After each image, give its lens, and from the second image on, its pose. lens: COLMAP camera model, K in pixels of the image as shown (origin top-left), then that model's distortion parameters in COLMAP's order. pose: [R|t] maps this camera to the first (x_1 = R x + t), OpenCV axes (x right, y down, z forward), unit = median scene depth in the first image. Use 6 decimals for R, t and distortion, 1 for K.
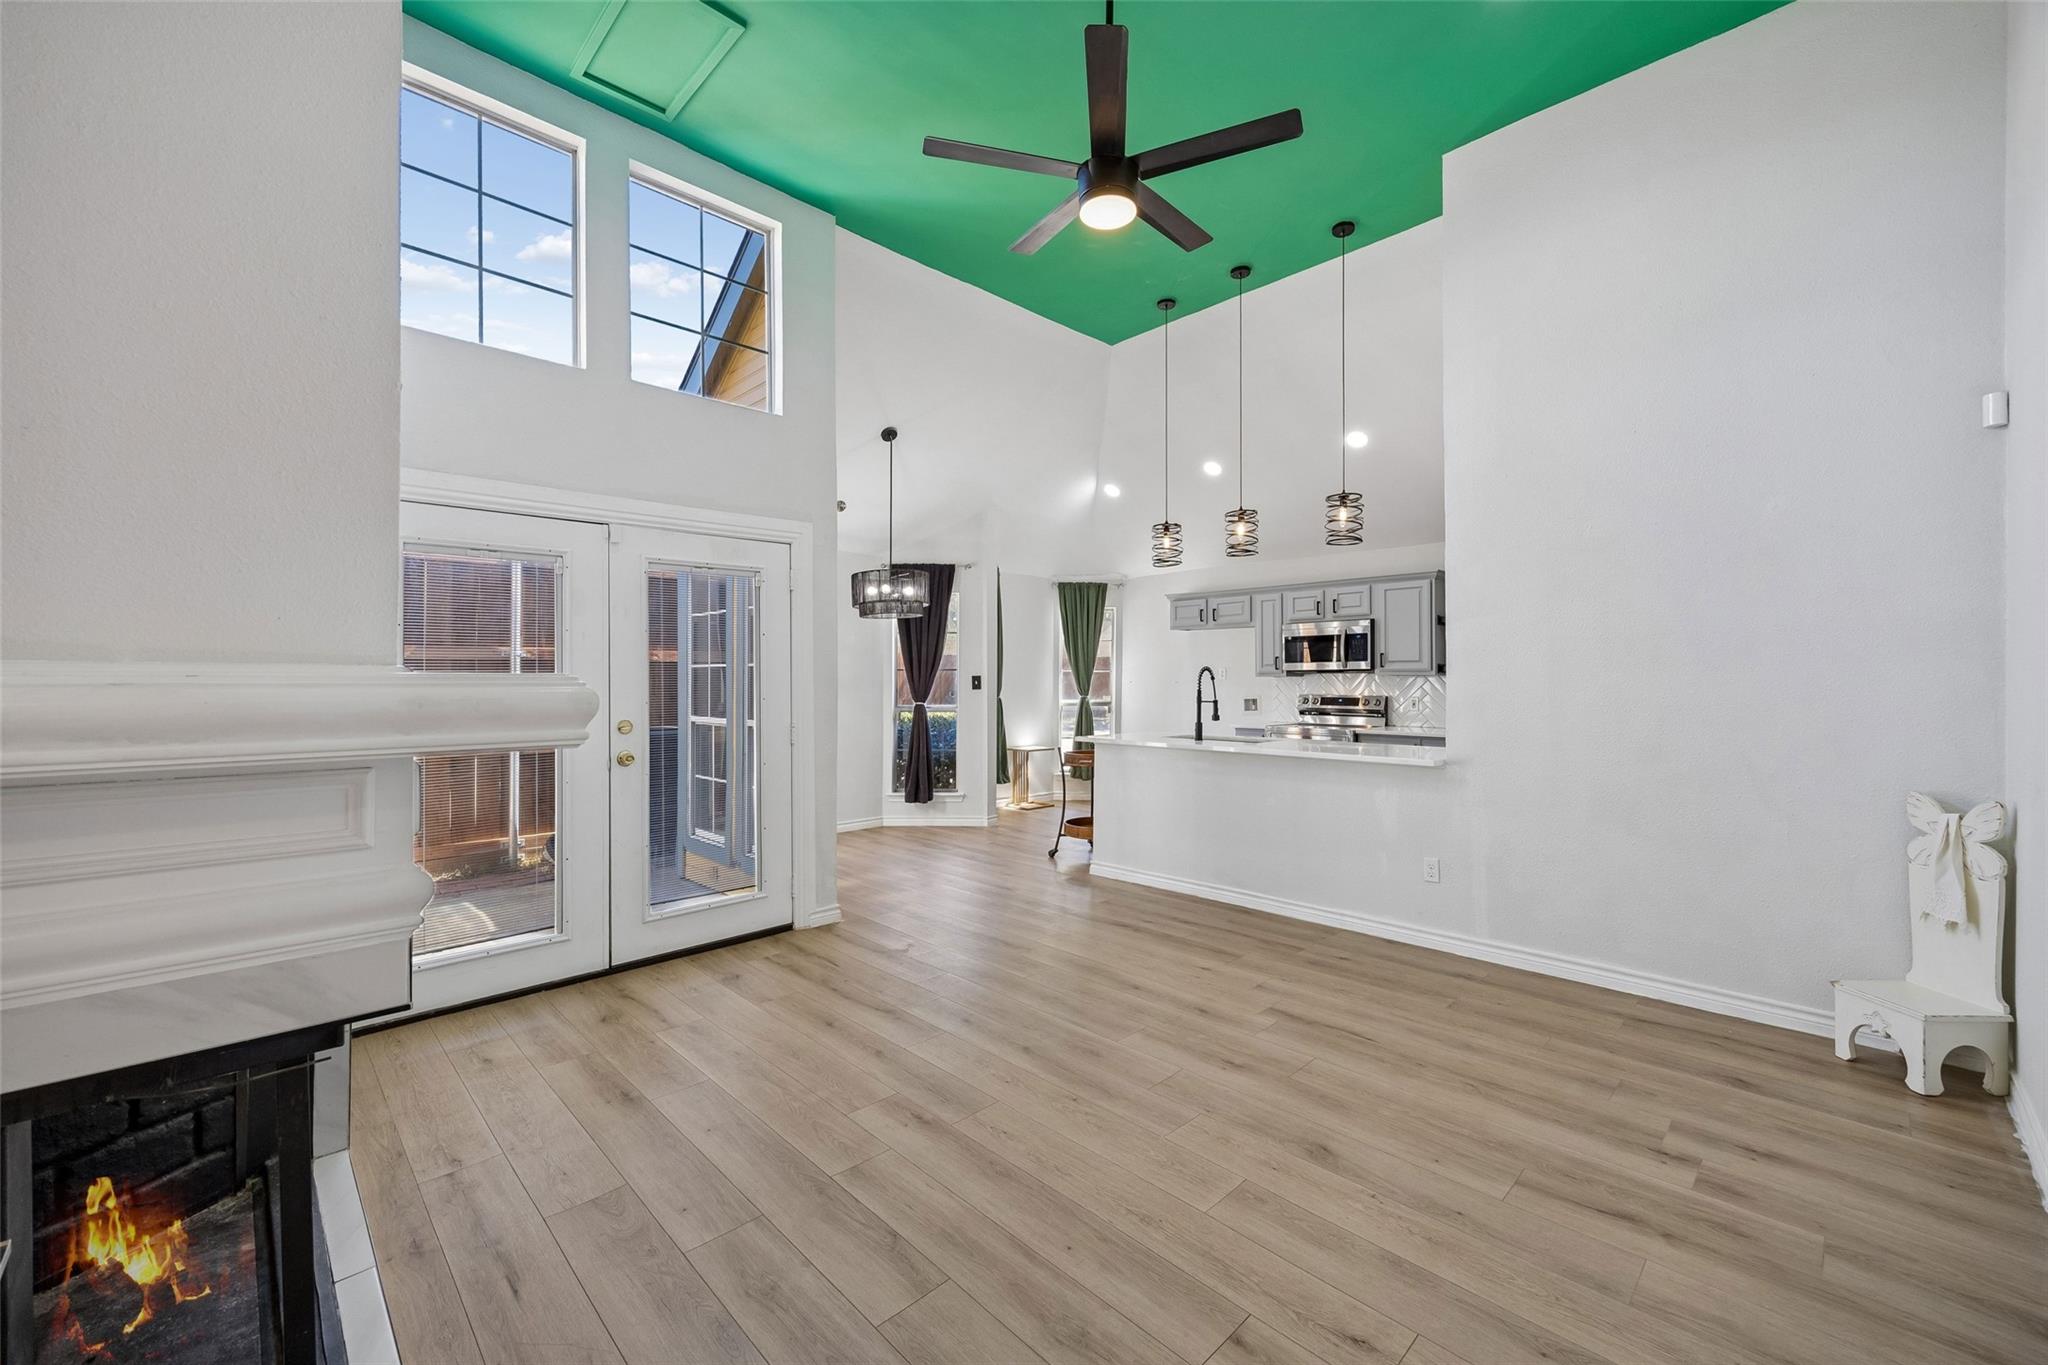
lens RADIAL K [[820.7, 0, 1035.4], [0, 820.7, 680.2], [0, 0, 1]] dist [0.001124, 0.000081]
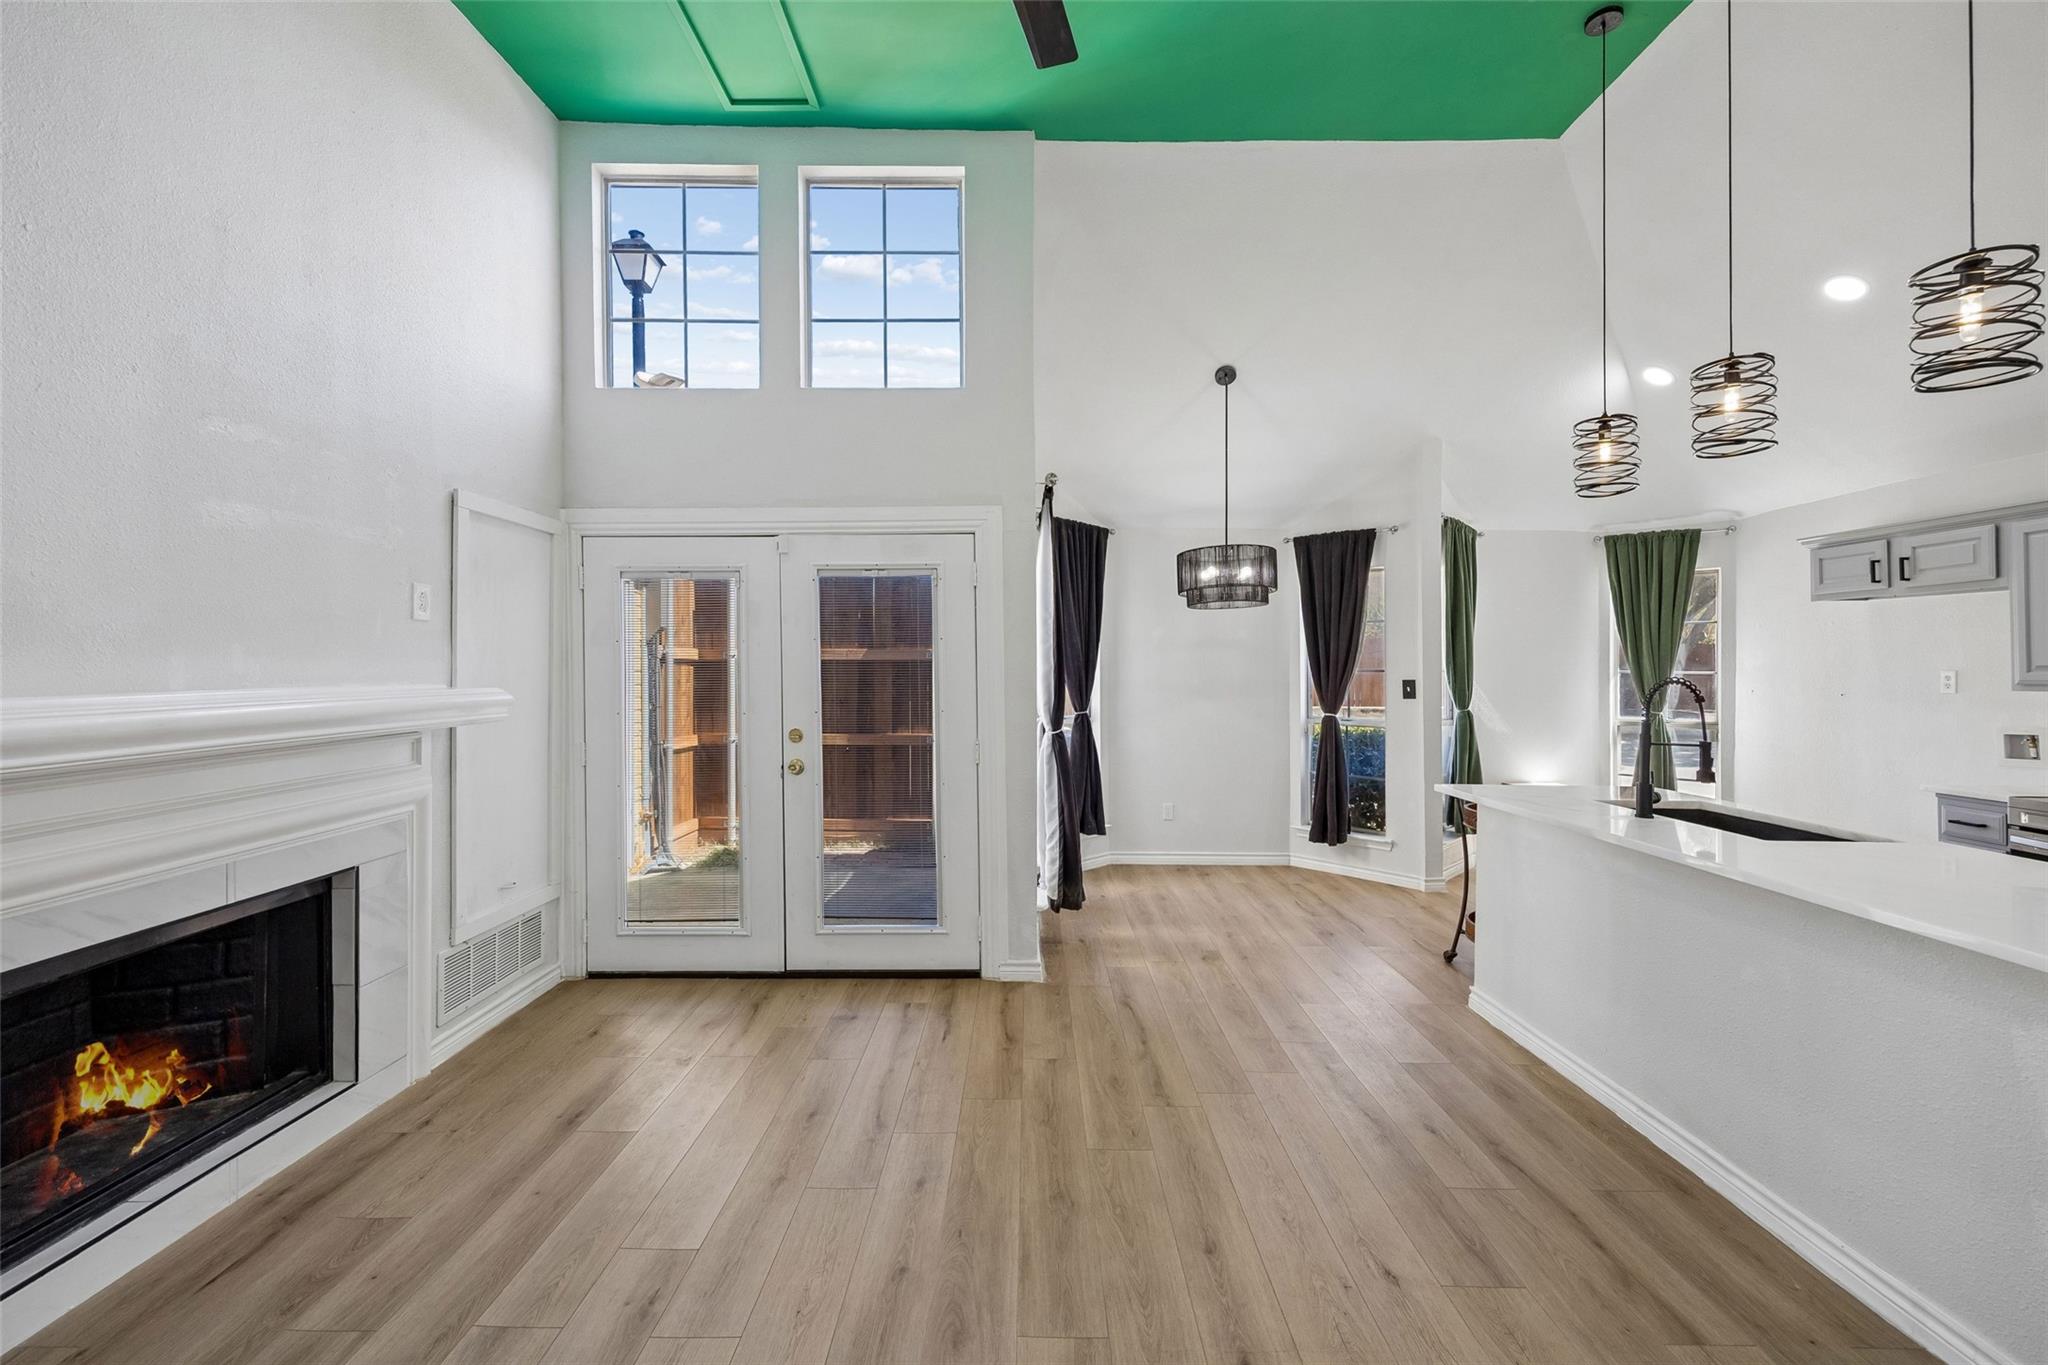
lens RADIAL K [[837.9, 0, 1026.3], [0, 837.9, 672.0], [0, 0, 1]] dist [-0.000692, -0.000079]
pose [[0.703489, 0.008940, -0.710650, 0.392771], [-0.006379, 0.999960, 0.006265, -0.027006], [0.710678, 0.000126, 0.703518, 0.442319]]
